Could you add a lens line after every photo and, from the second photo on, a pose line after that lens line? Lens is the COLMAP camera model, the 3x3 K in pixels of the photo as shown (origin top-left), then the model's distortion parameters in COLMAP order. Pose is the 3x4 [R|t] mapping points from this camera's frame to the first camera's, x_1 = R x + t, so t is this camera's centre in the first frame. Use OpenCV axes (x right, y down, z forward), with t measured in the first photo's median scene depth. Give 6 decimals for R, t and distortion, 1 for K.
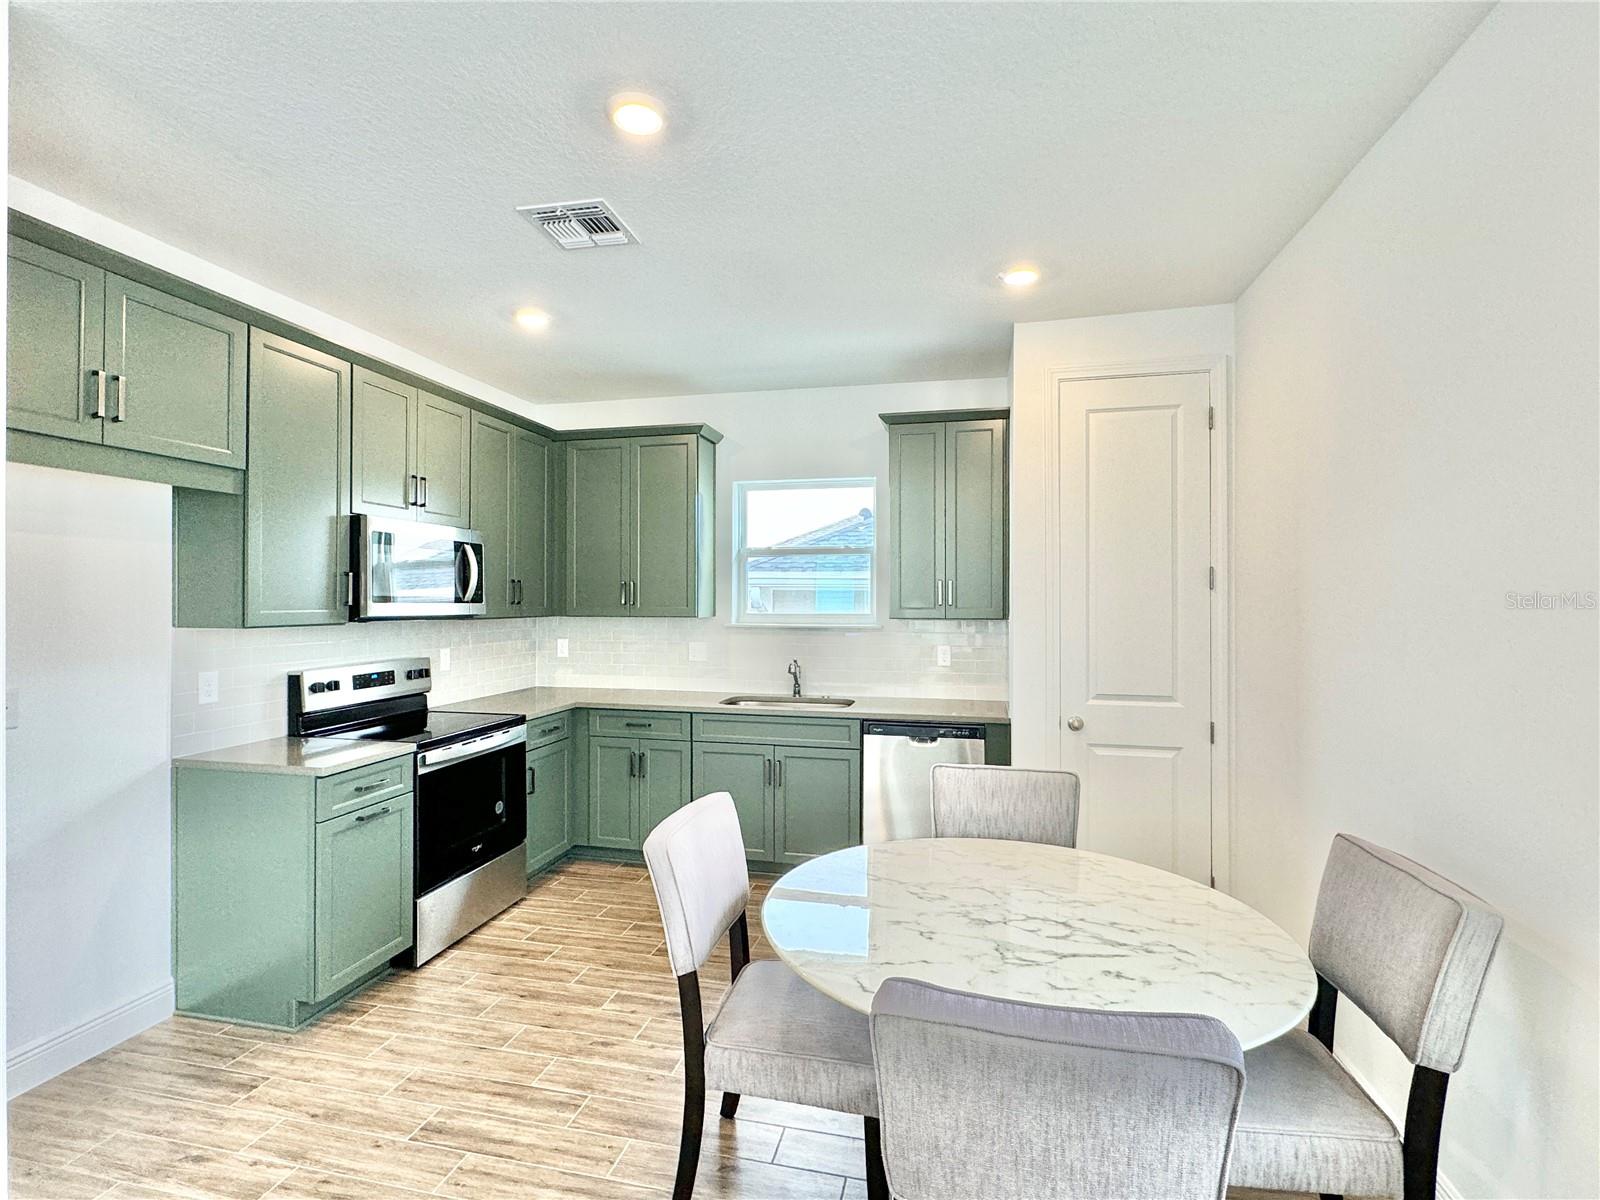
lens RADIAL K [[772.9, 0, 798.0], [0, 772.9, 592.3], [0, 0, 1]] dist [-0.001748, 0.000174]
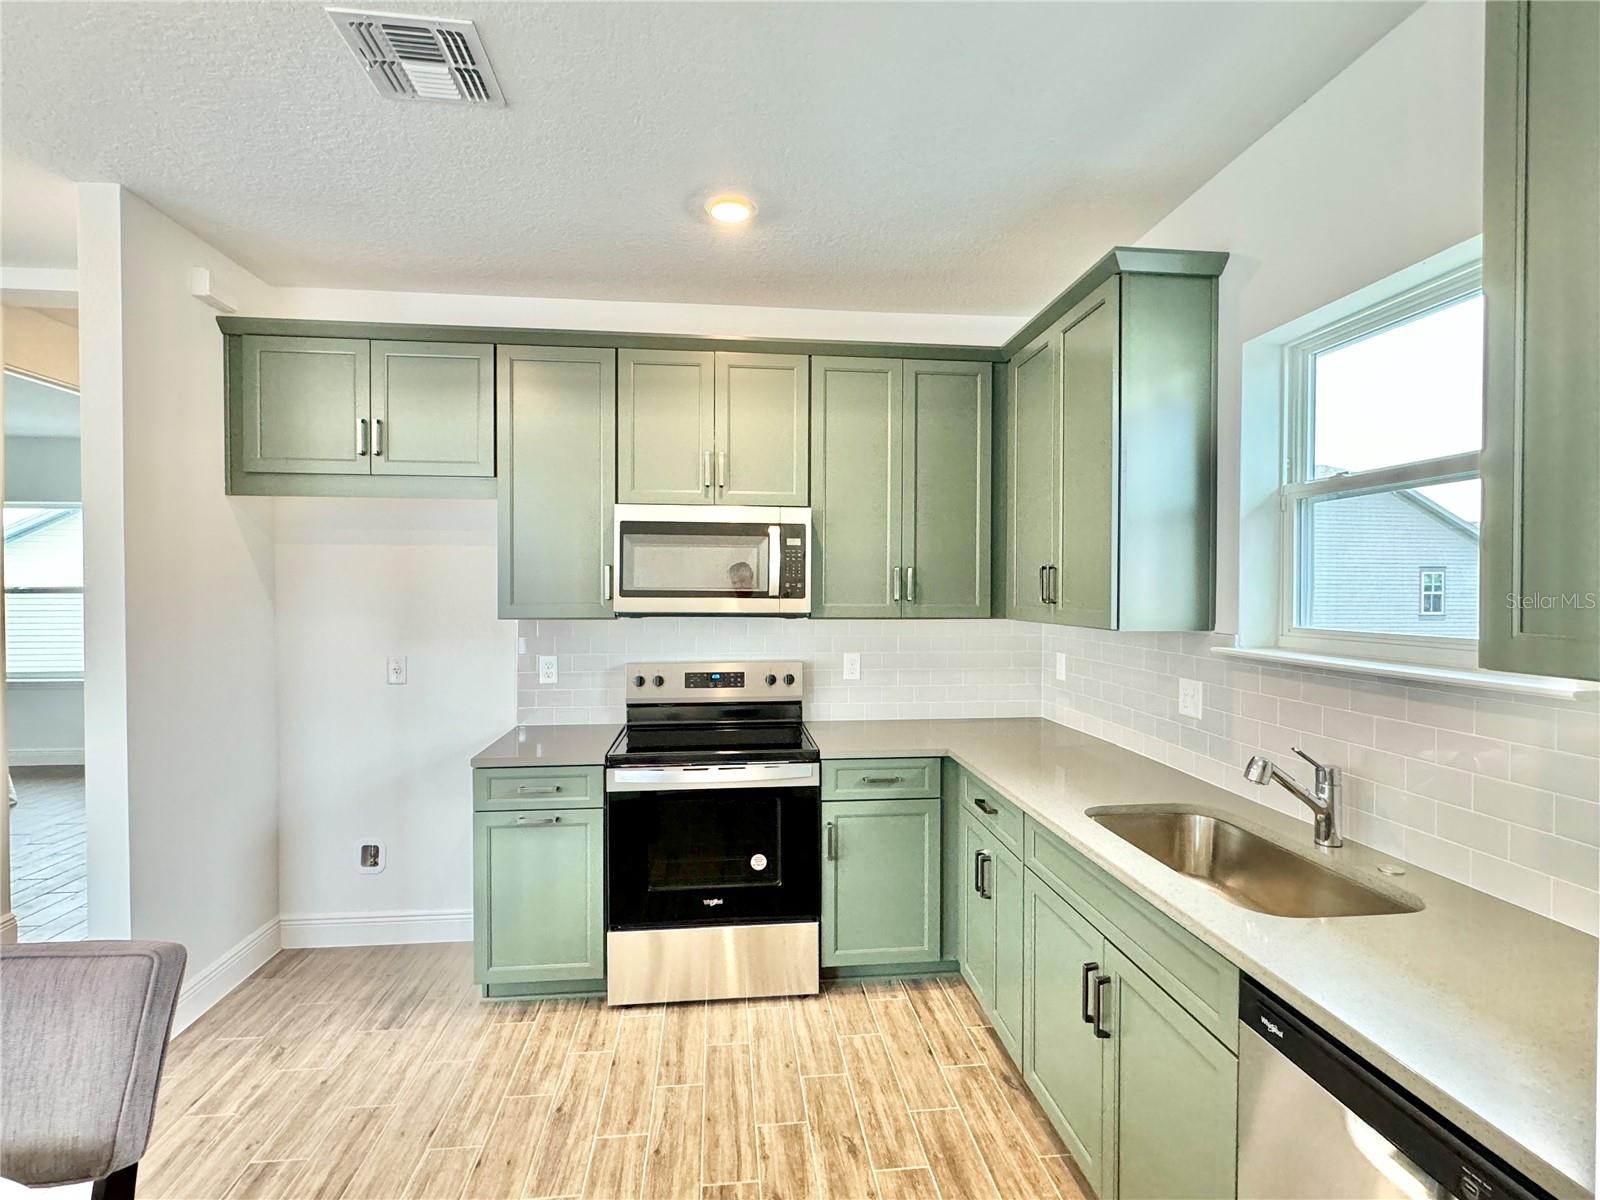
lens RADIAL K [[772.9, 0, 799.5], [0, 772.9, 598.5], [0, 0, 1]] dist [-0.001748, 0.000174]
pose [[0.327169, 0.013545, -0.944869, 0.343018], [0.006113, 0.999846, 0.016450, 0.000464], [0.944946, -0.011158, 0.327036, 0.756086]]
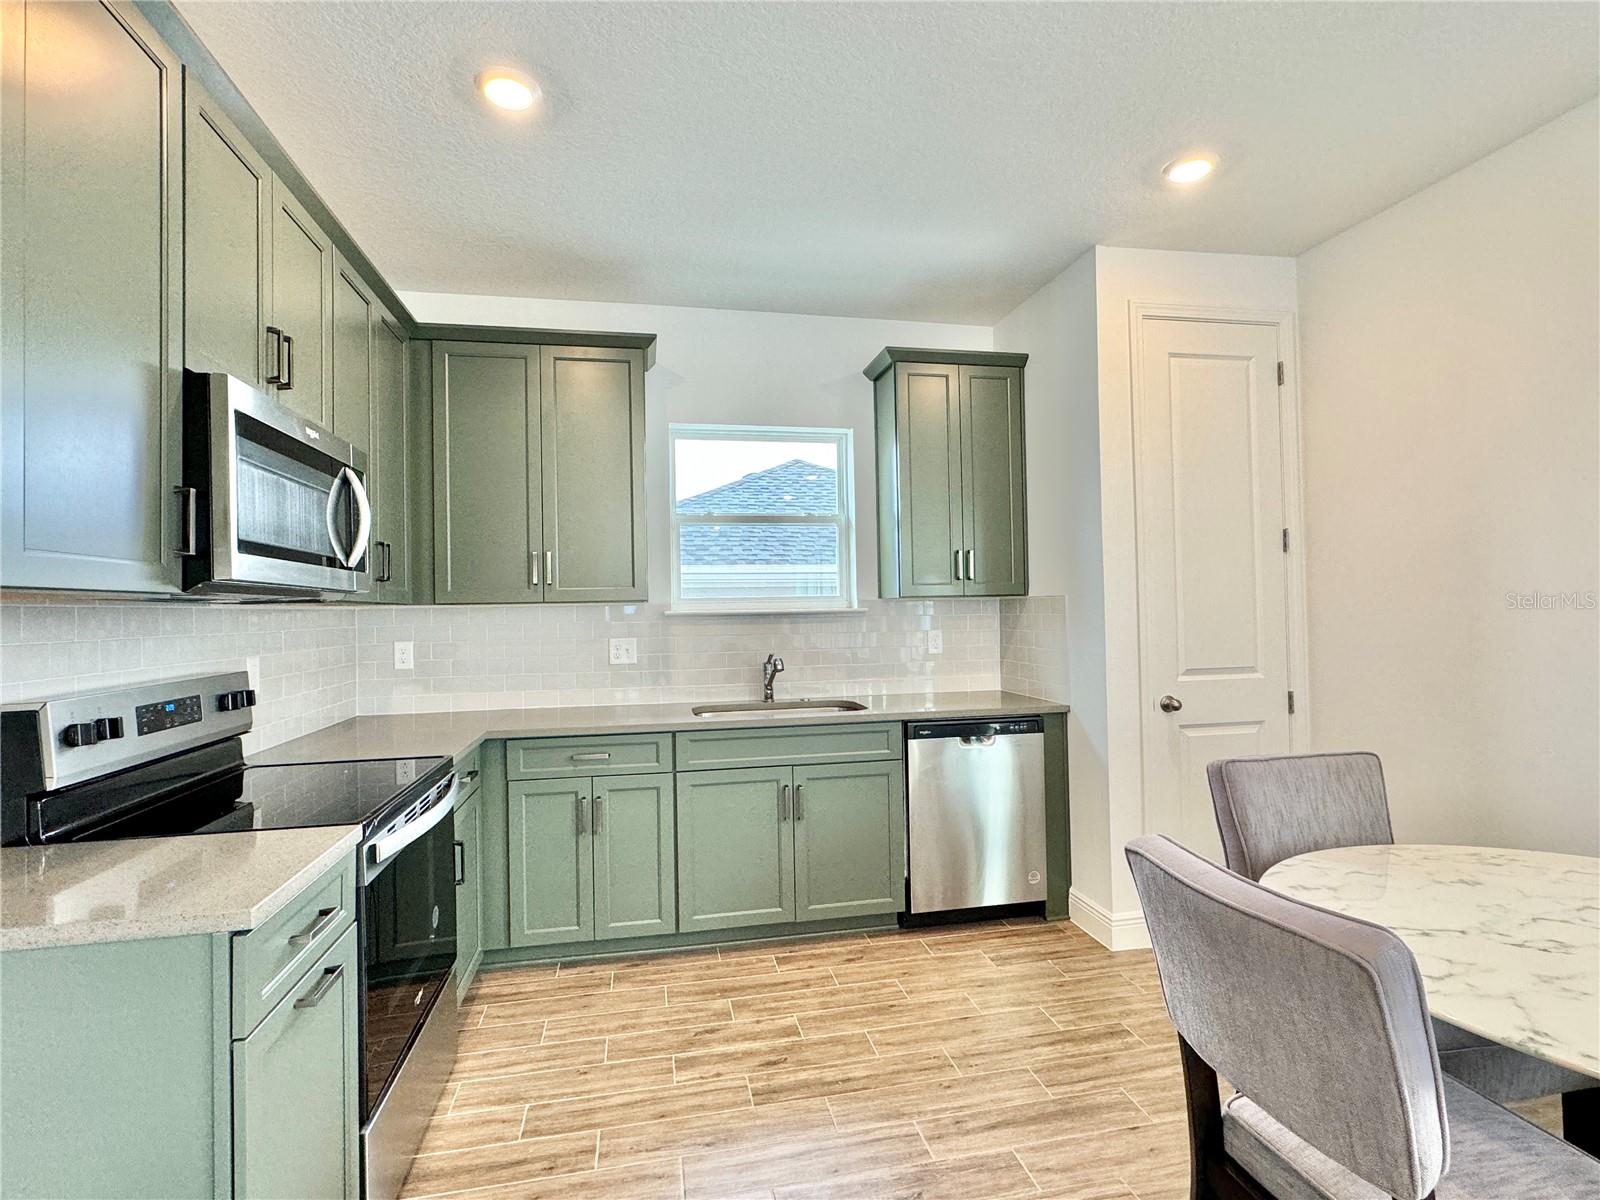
lens RADIAL K [[772.9, 0, 803.0], [0, 772.9, 592.7], [0, 0, 1]] dist [-0.001748, 0.000174]
pose [[0.910484, -0.009632, 0.413432, -0.357709], [0.016379, 0.999784, -0.012780, 0.043045], [-0.413220, 0.018408, 0.910445, 0.333802]]
